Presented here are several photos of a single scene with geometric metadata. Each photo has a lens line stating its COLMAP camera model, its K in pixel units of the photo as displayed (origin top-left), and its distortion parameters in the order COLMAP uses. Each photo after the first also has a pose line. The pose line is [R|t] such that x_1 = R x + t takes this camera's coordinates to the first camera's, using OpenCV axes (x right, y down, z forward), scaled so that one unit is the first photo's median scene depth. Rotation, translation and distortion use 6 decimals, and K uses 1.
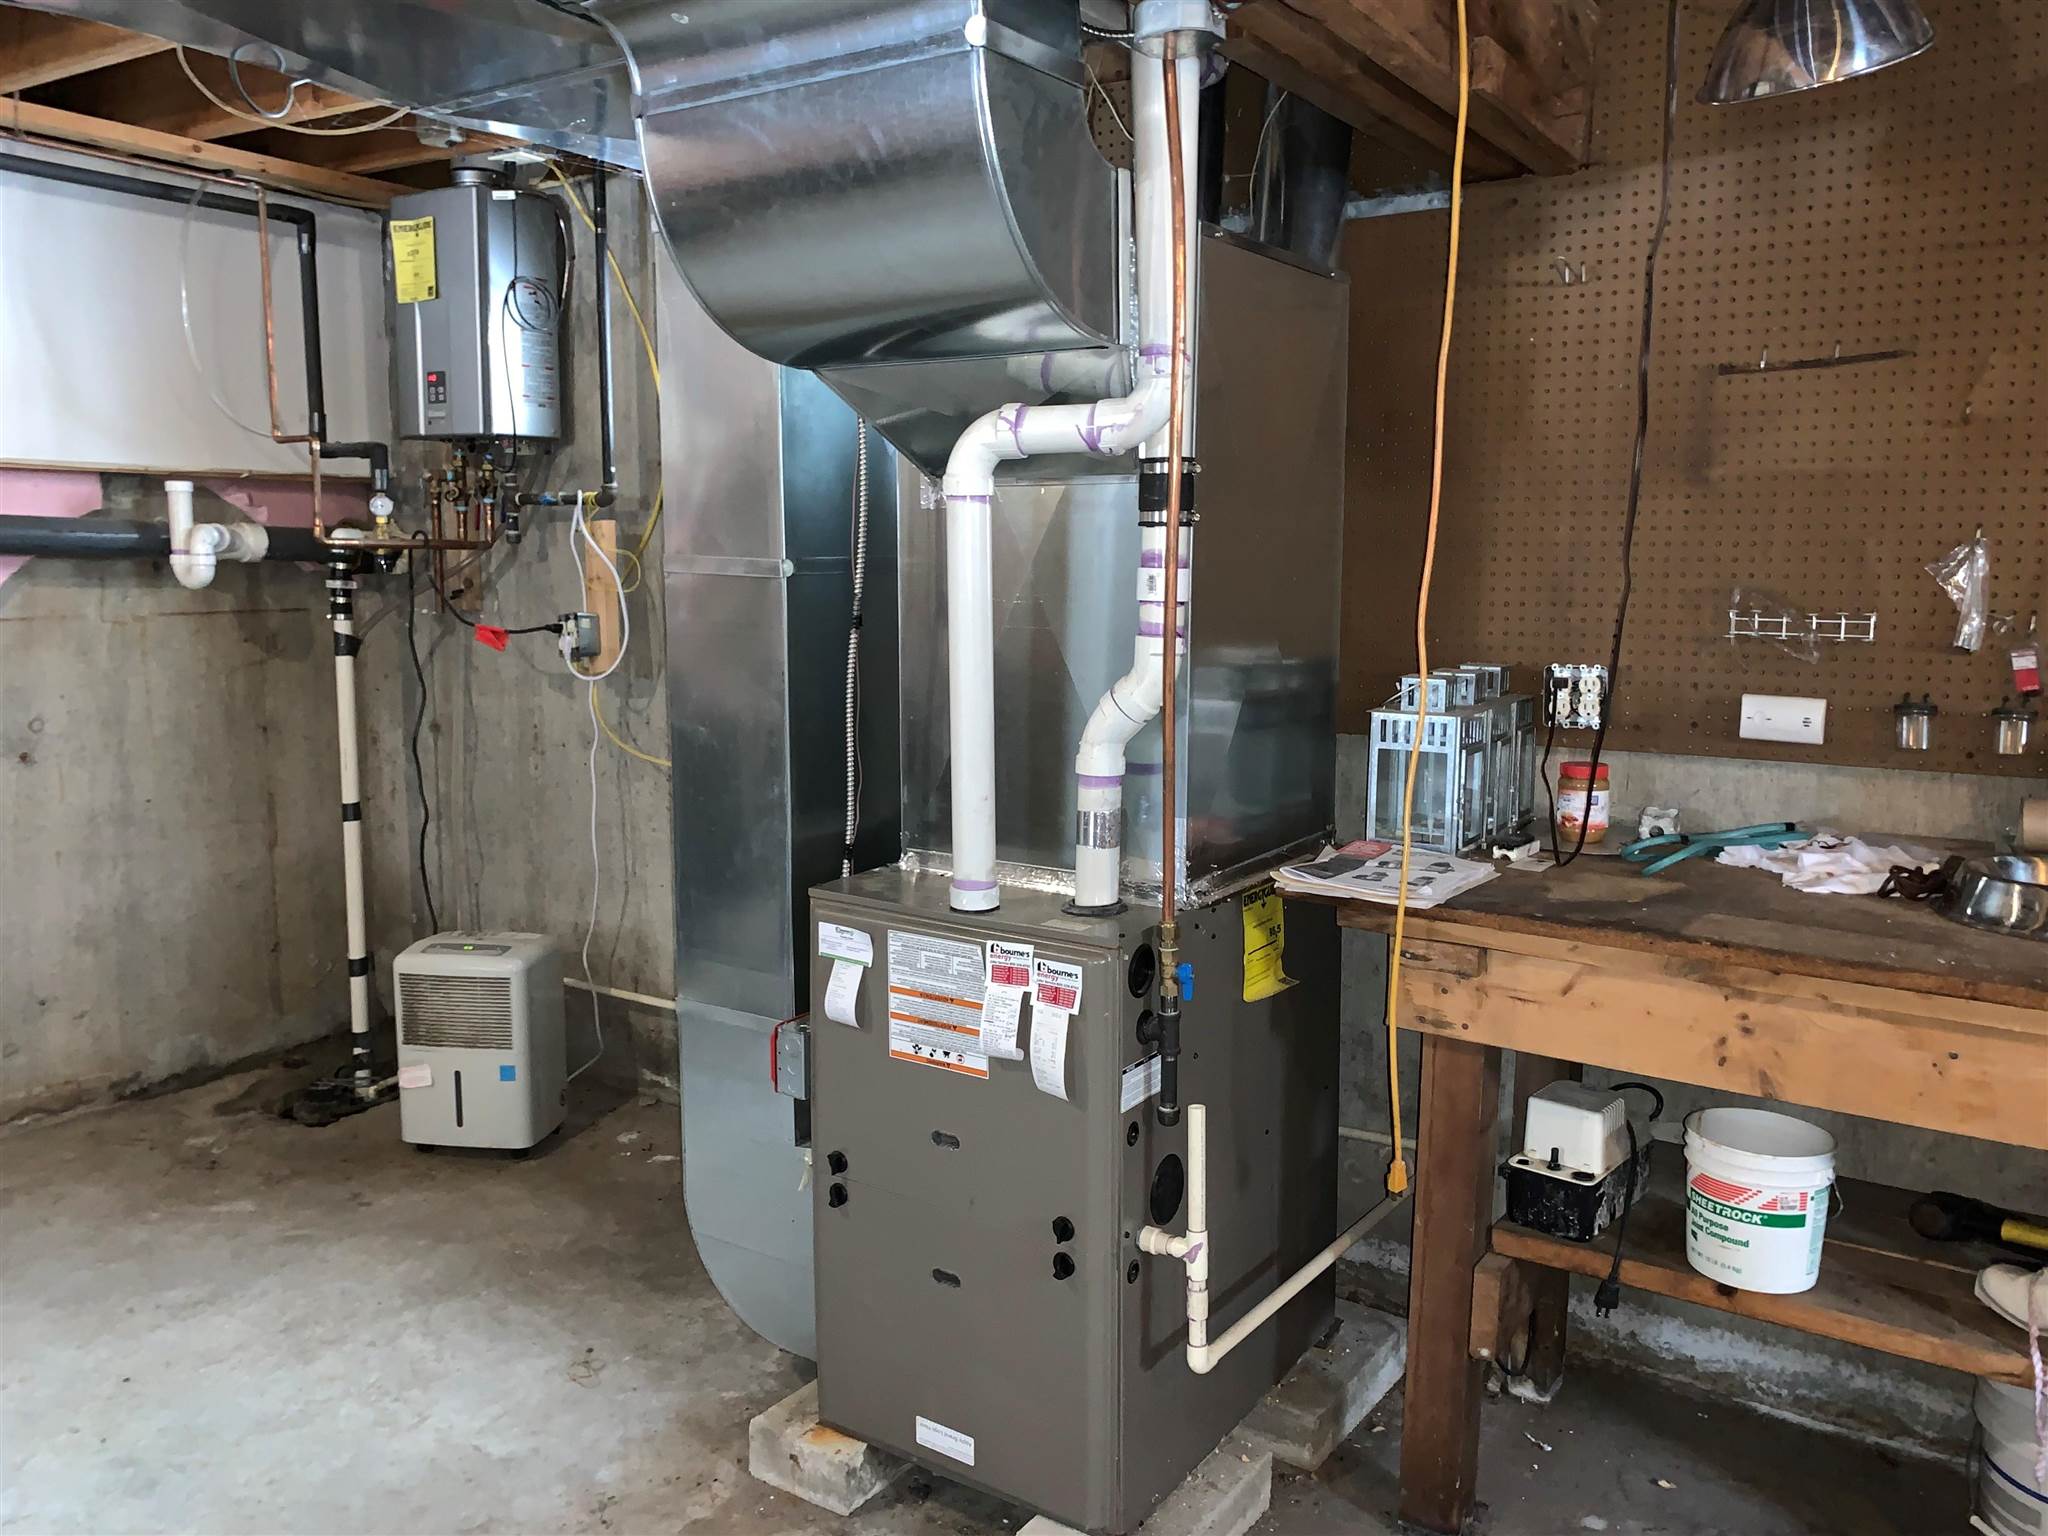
lens RADIAL K [[1563.8, 0, 1025.8], [0, 1563.8, 755.8], [0, 0, 1]] dist [0.035606, -0.040276]
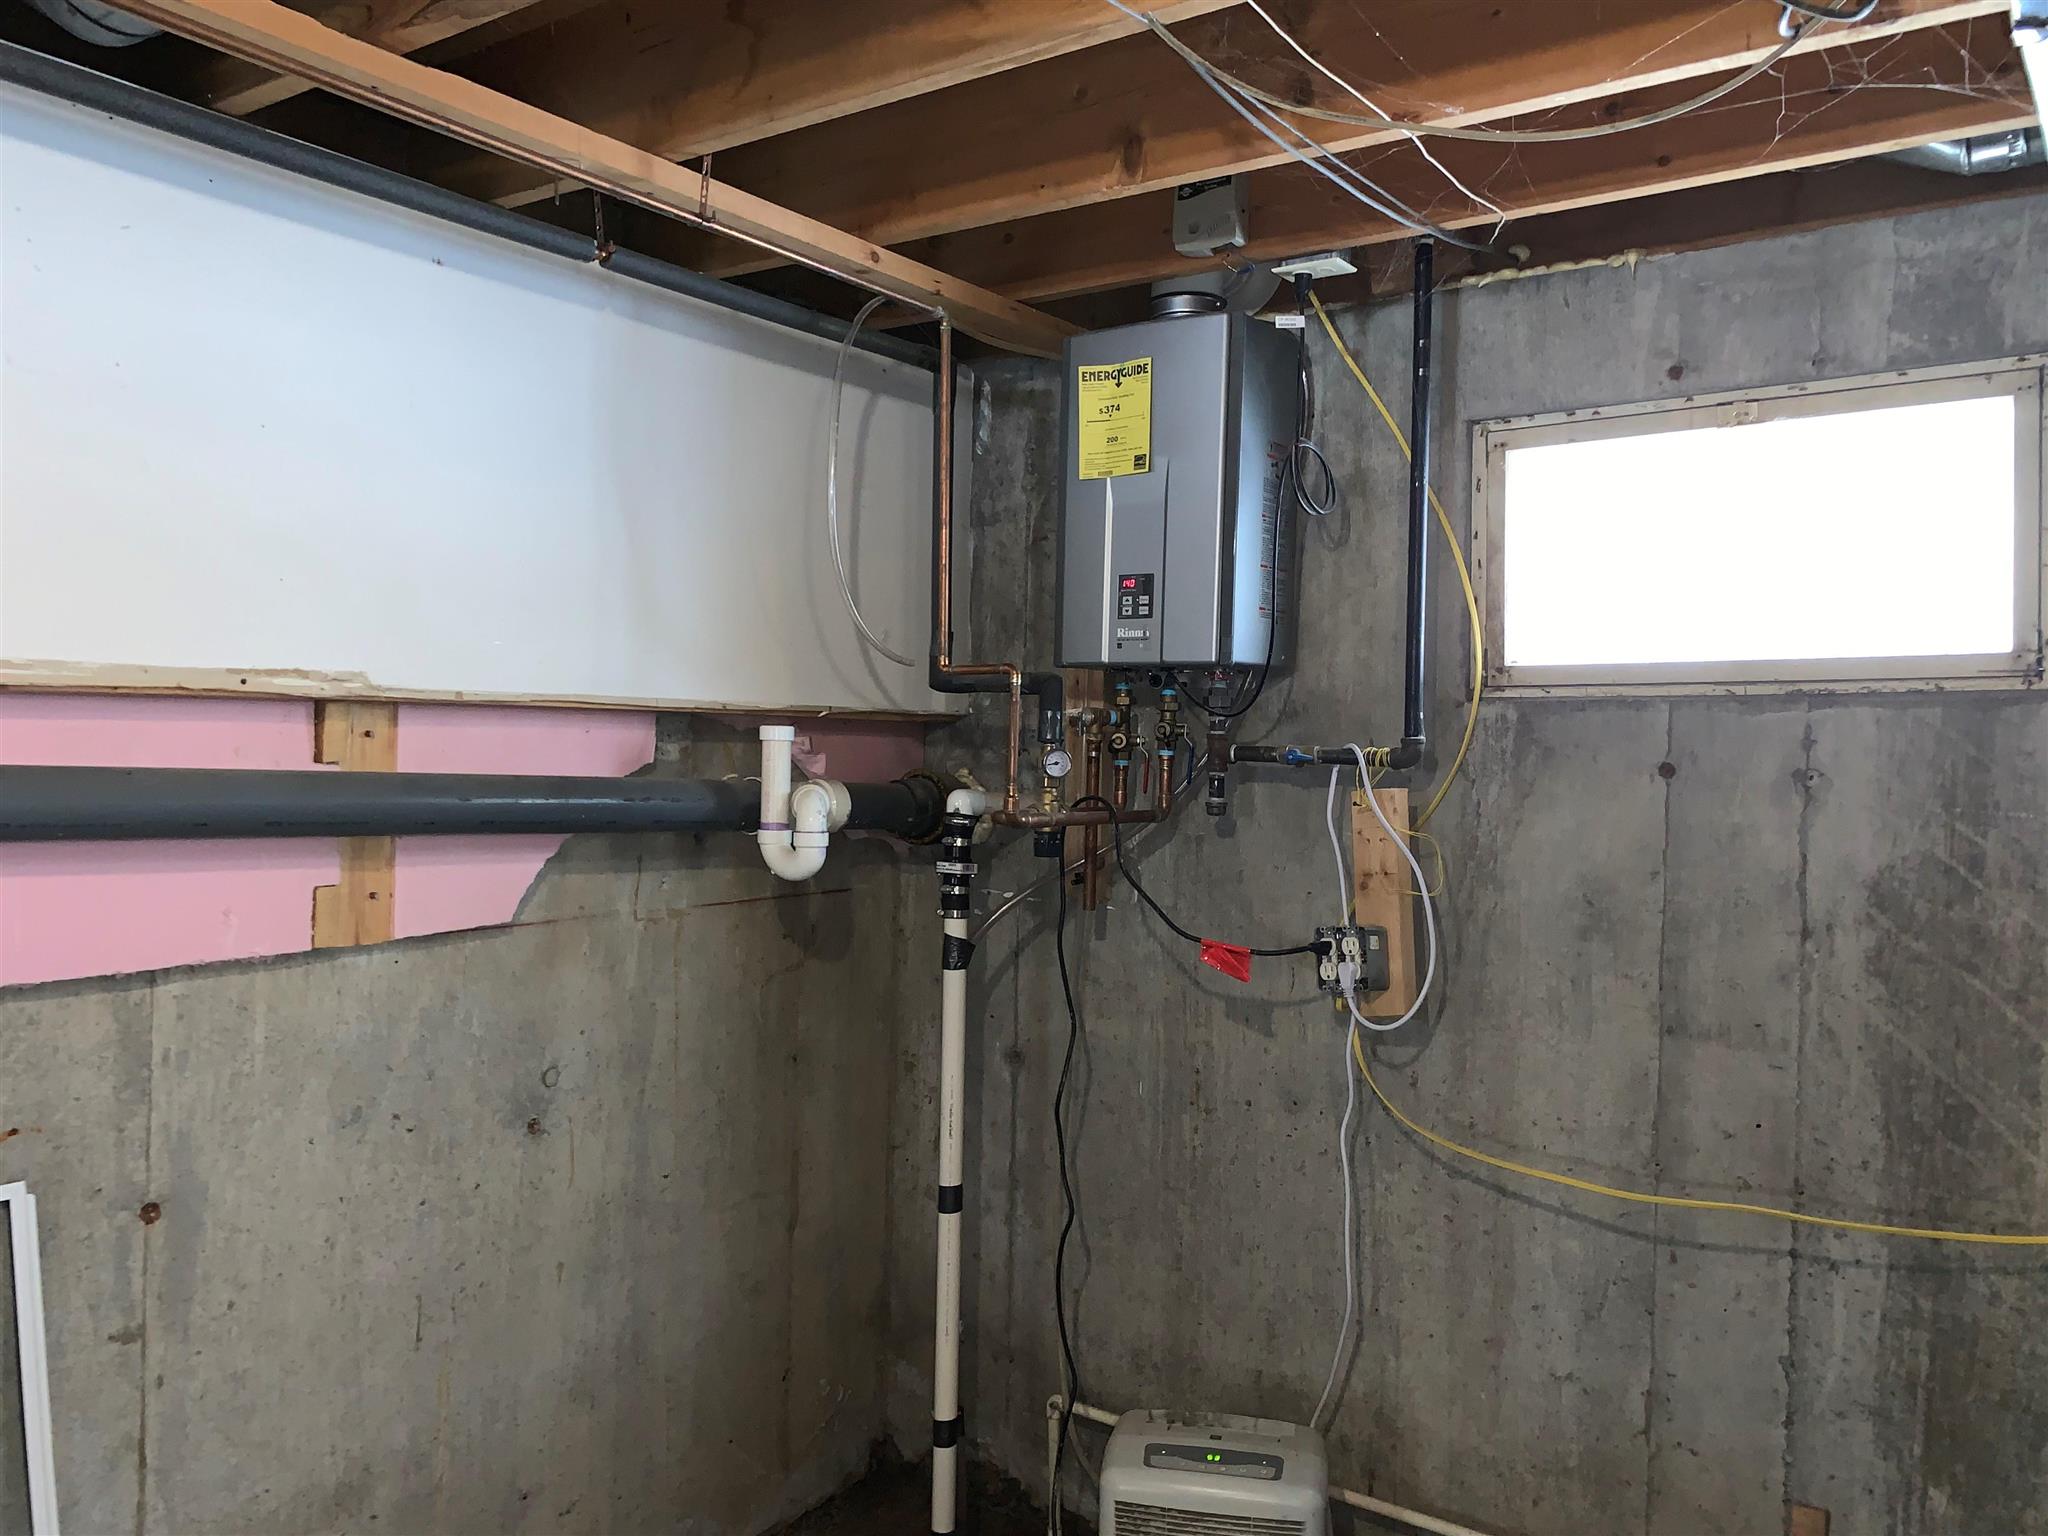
lens RADIAL K [[1581.7, 0, 1022.2], [0, 1581.7, 766.0], [0, 0, 1]] dist [0.222515, -0.618559]
pose [[0.997912, 0.012094, -0.063451, -0.367328], [-0.019480, 0.992927, -0.117120, -0.072683], [0.061586, 0.118112, 0.991089, 0.293512]]
